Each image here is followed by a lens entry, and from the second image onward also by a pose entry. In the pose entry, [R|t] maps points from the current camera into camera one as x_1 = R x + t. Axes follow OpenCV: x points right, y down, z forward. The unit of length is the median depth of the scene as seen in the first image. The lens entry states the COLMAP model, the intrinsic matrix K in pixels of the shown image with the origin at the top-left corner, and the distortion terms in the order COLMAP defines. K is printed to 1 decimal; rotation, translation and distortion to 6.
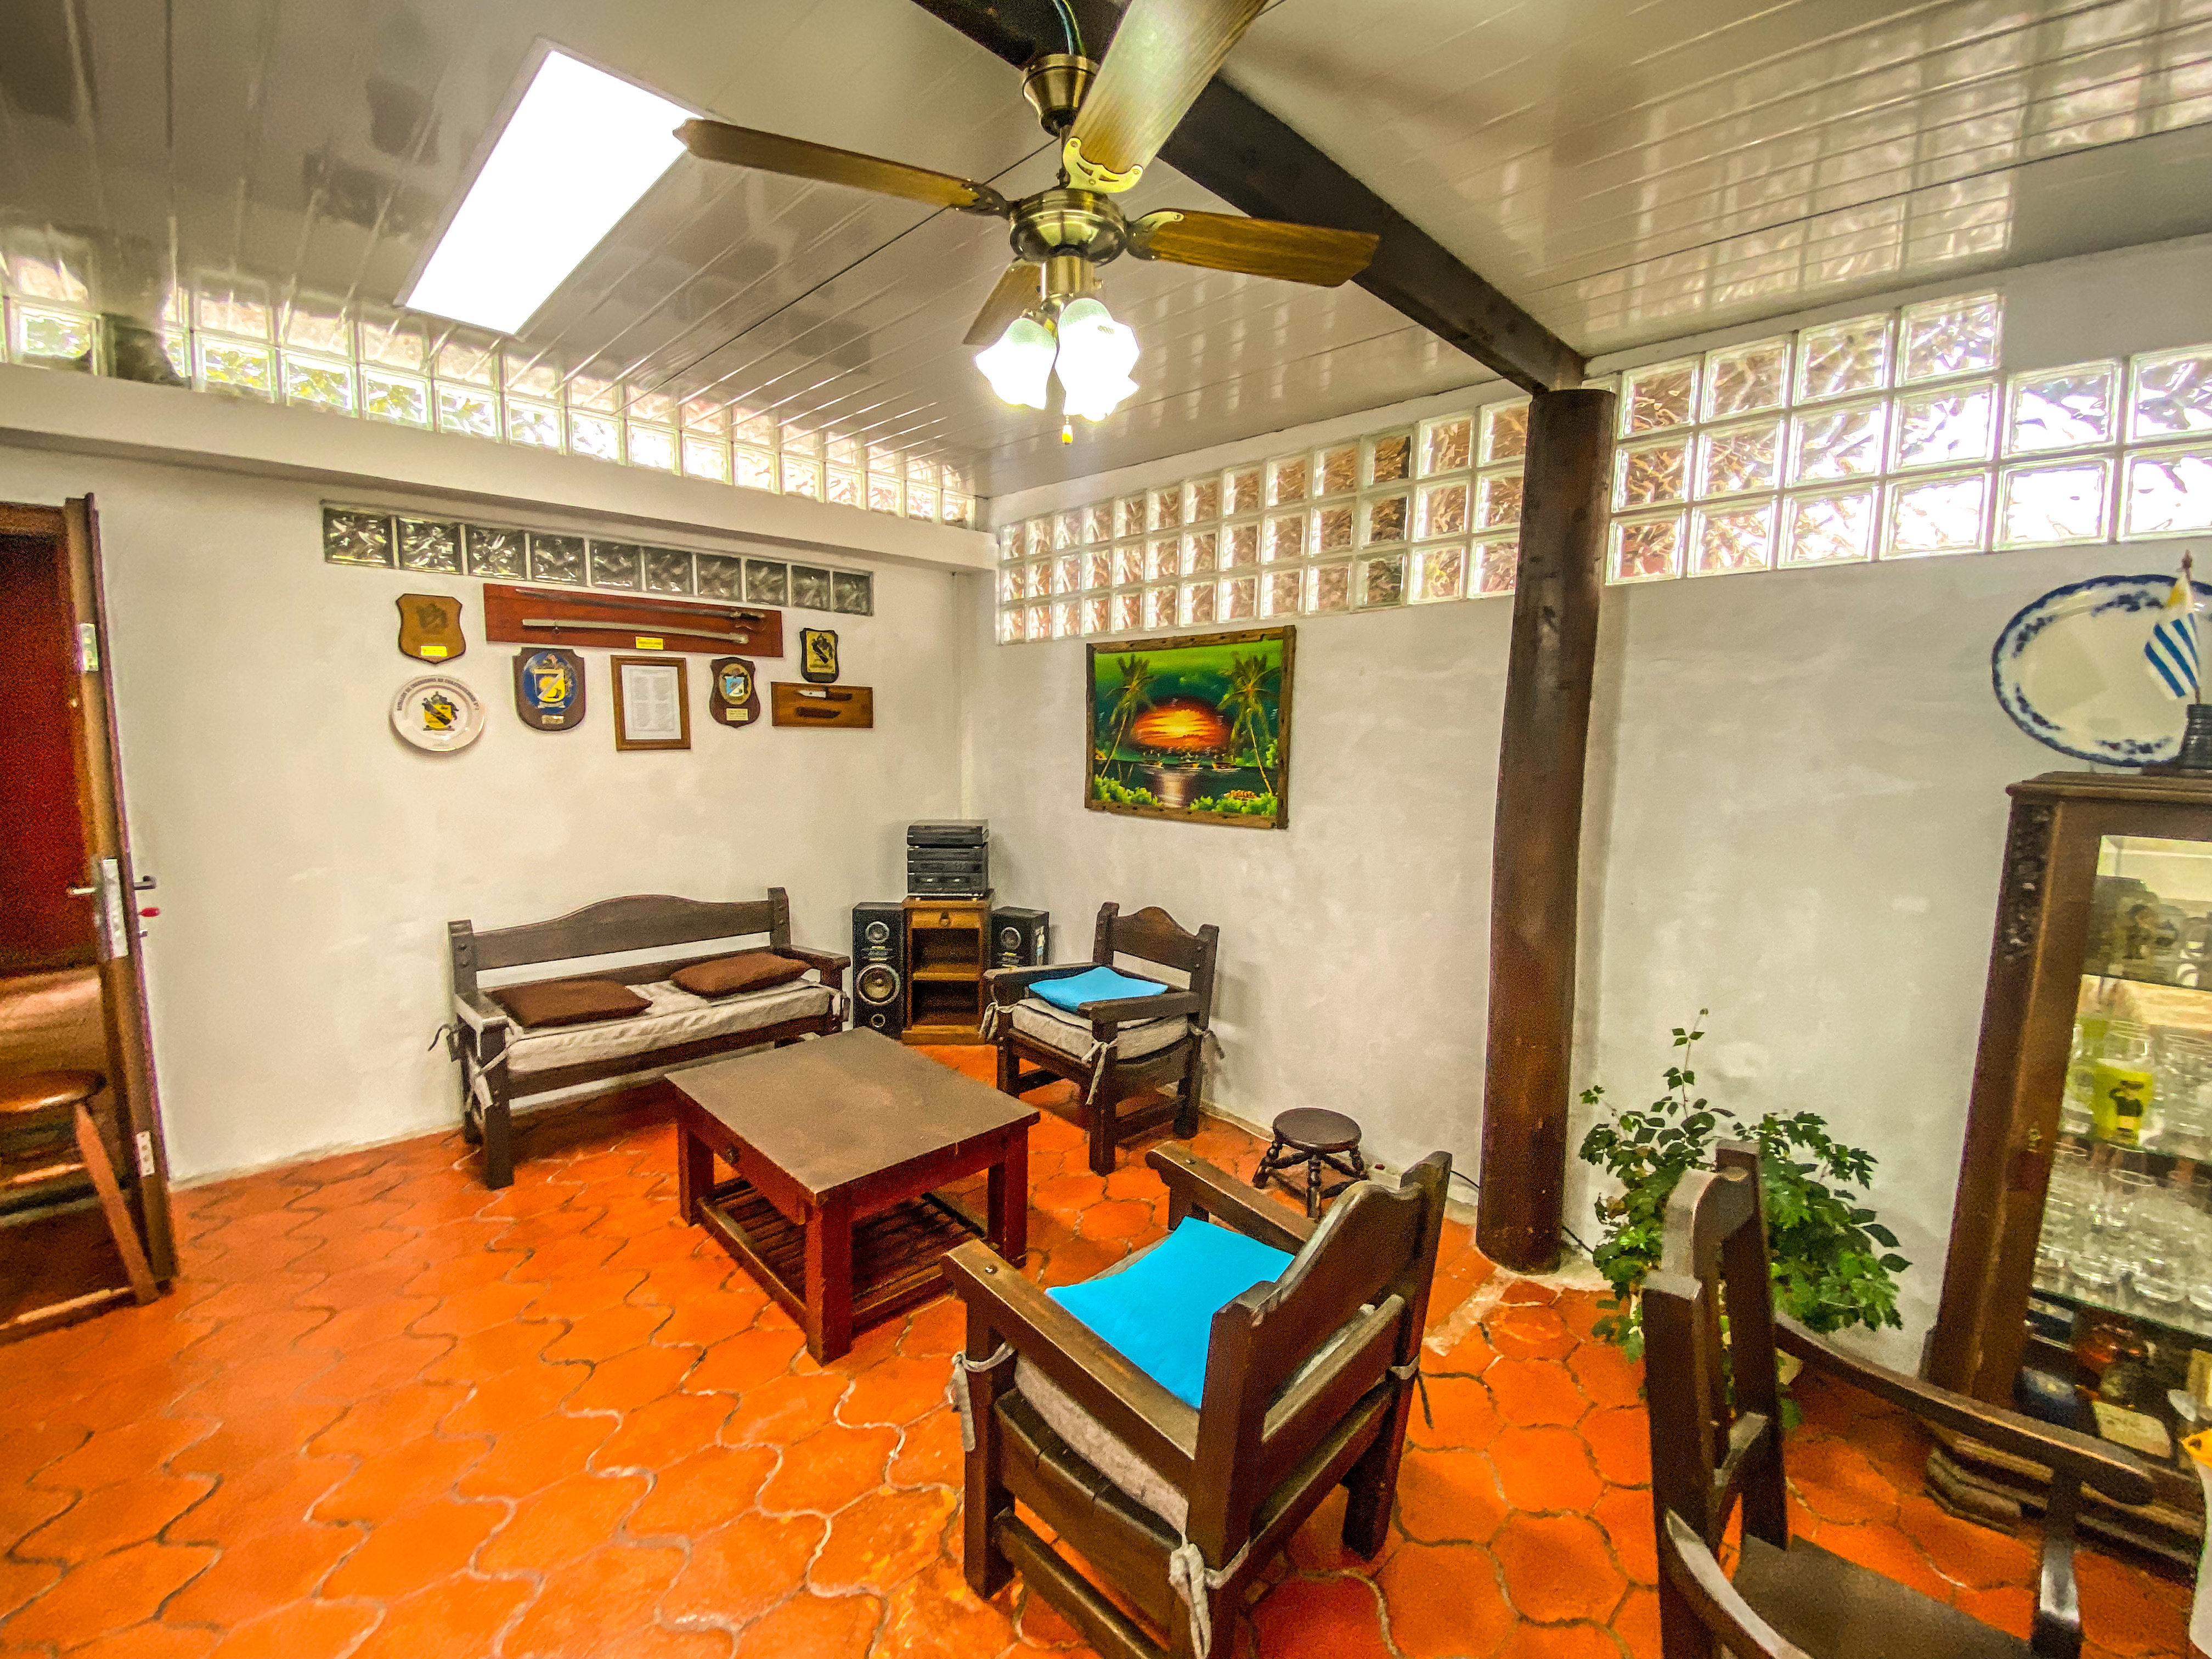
lens RADIAL K [[908.7, 0, 1106.0], [0, 908.7, 829.5], [0, 0, 1]] dist [0.001997, -0.000215]
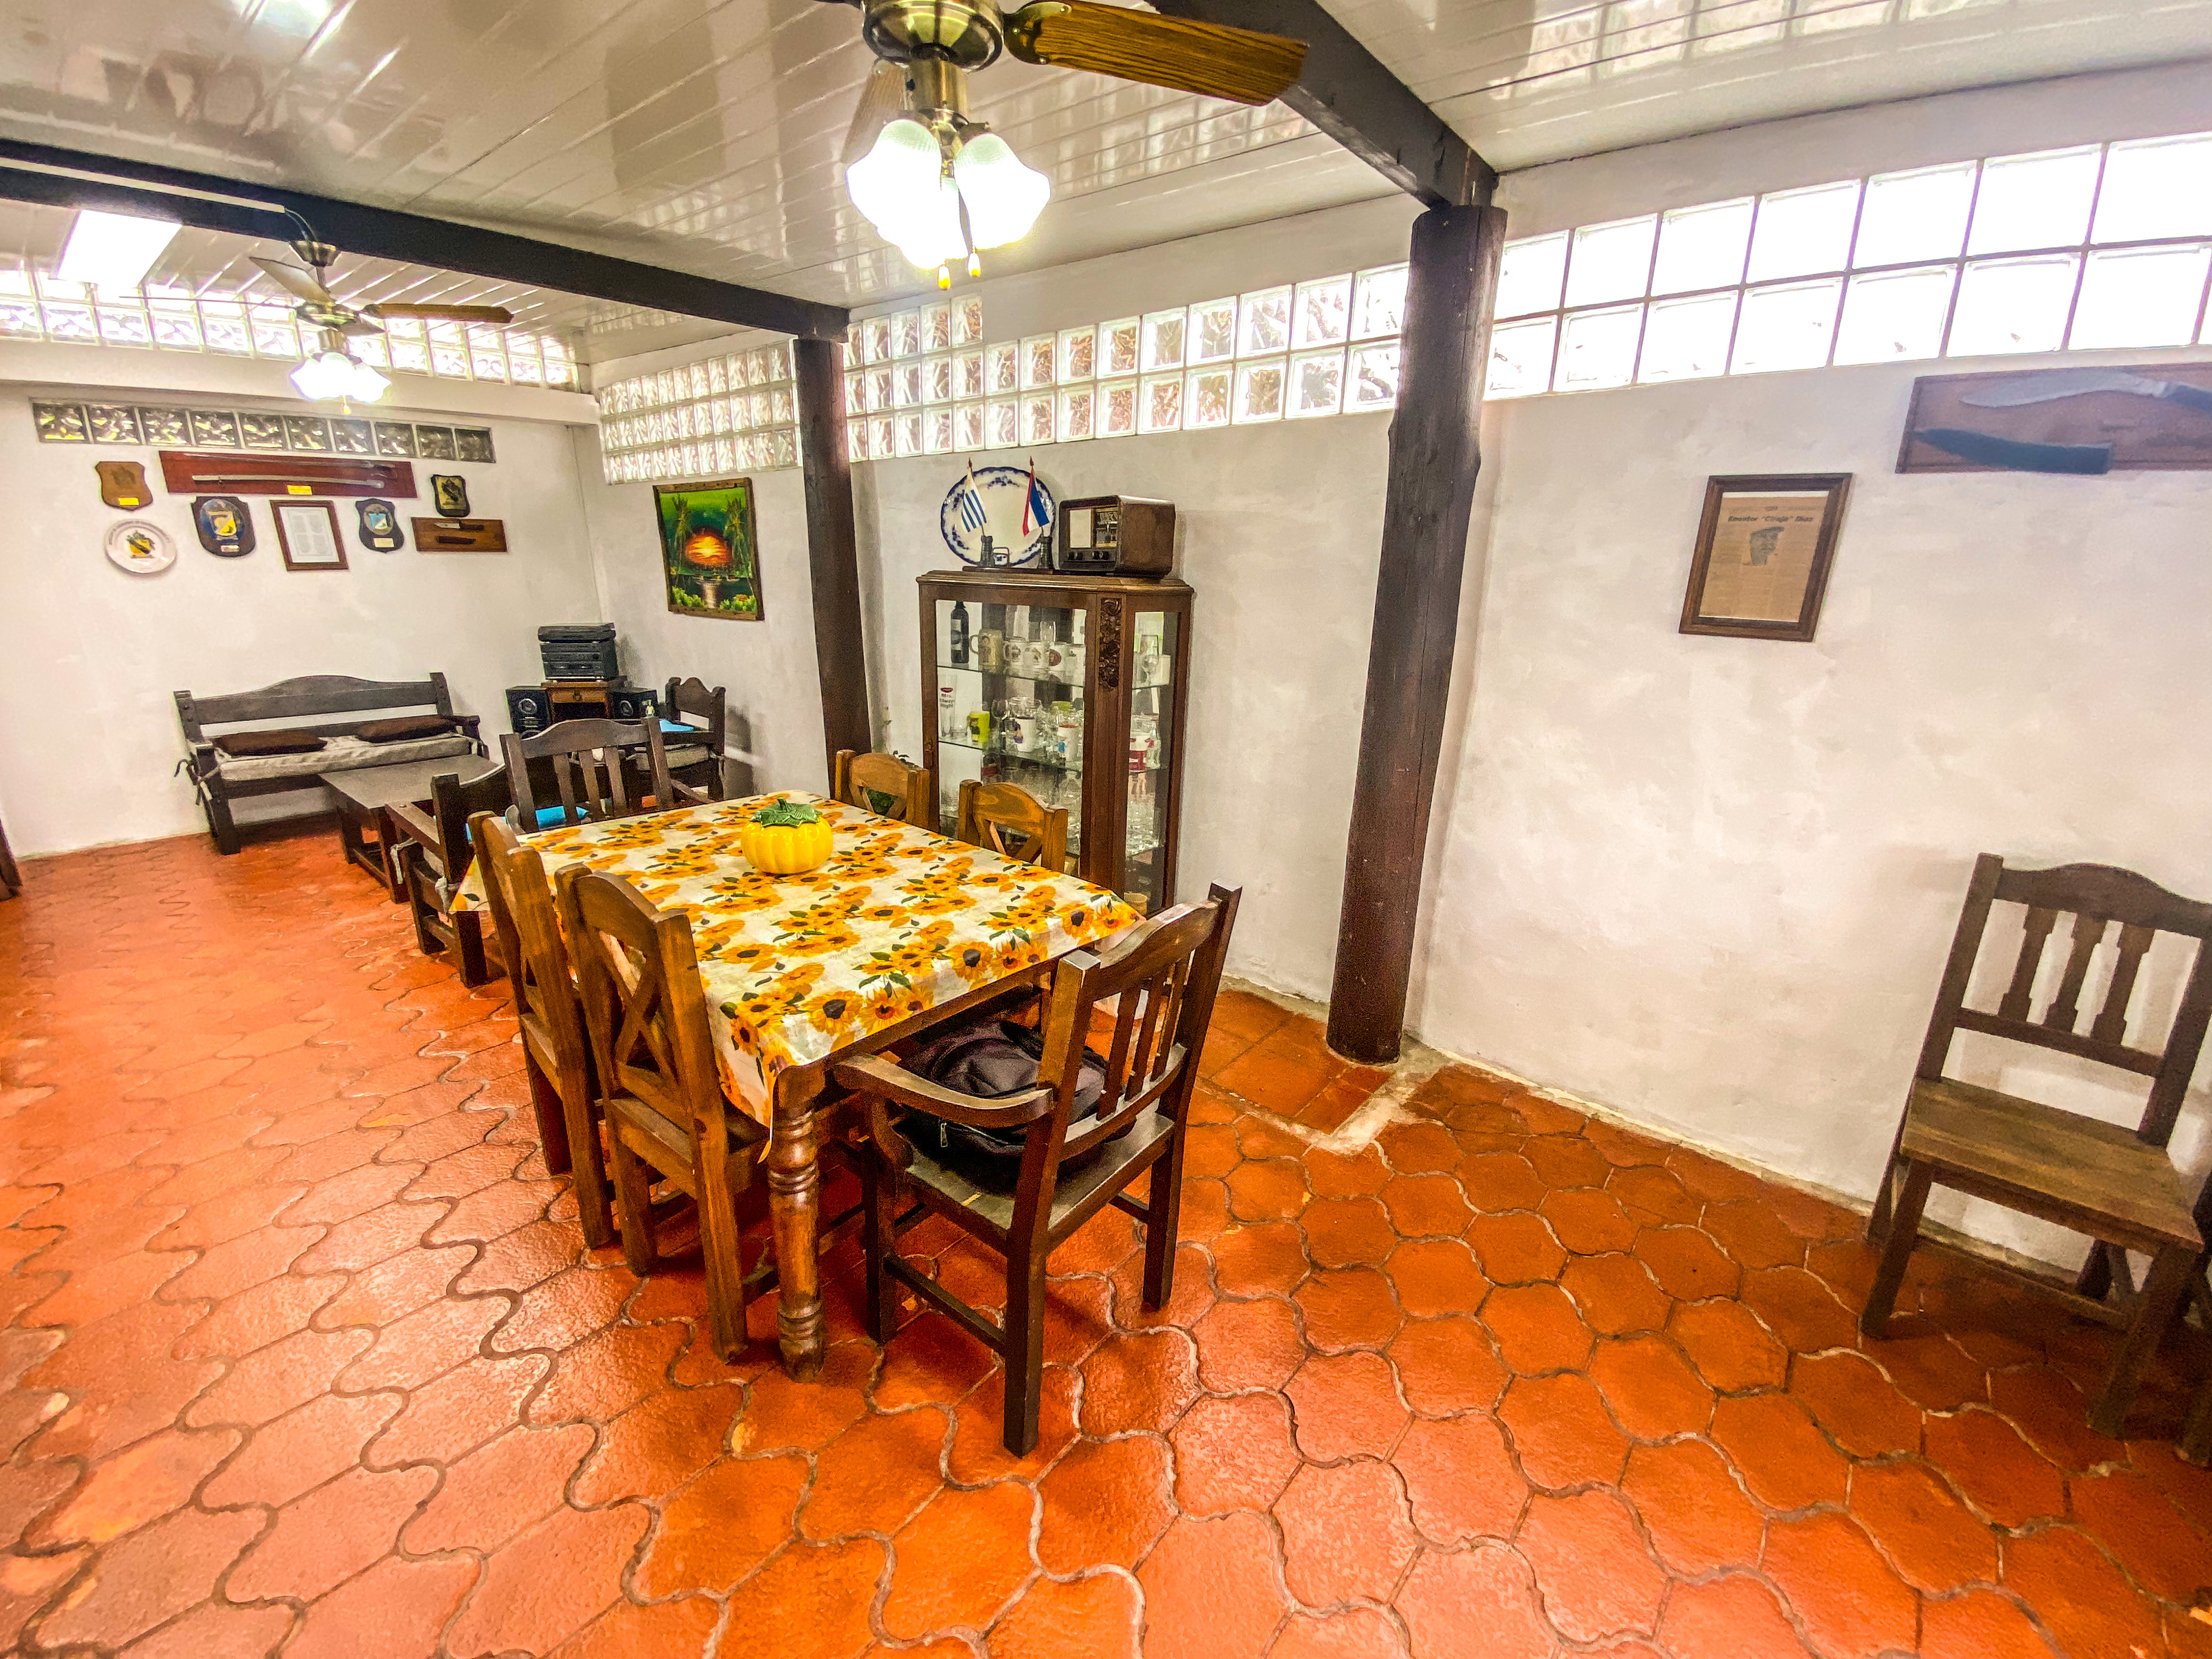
lens RADIAL K [[908.7, 0, 1074.8], [0, 908.7, 822.4], [0, 0, 1]] dist [0.000169, -0.010141]
pose [[0.995530, -0.031334, 0.089099, 0.527000], [0.014920, 0.983692, 0.179242, 0.062452], [-0.093262, -0.177111, 0.979762, -0.533406]]
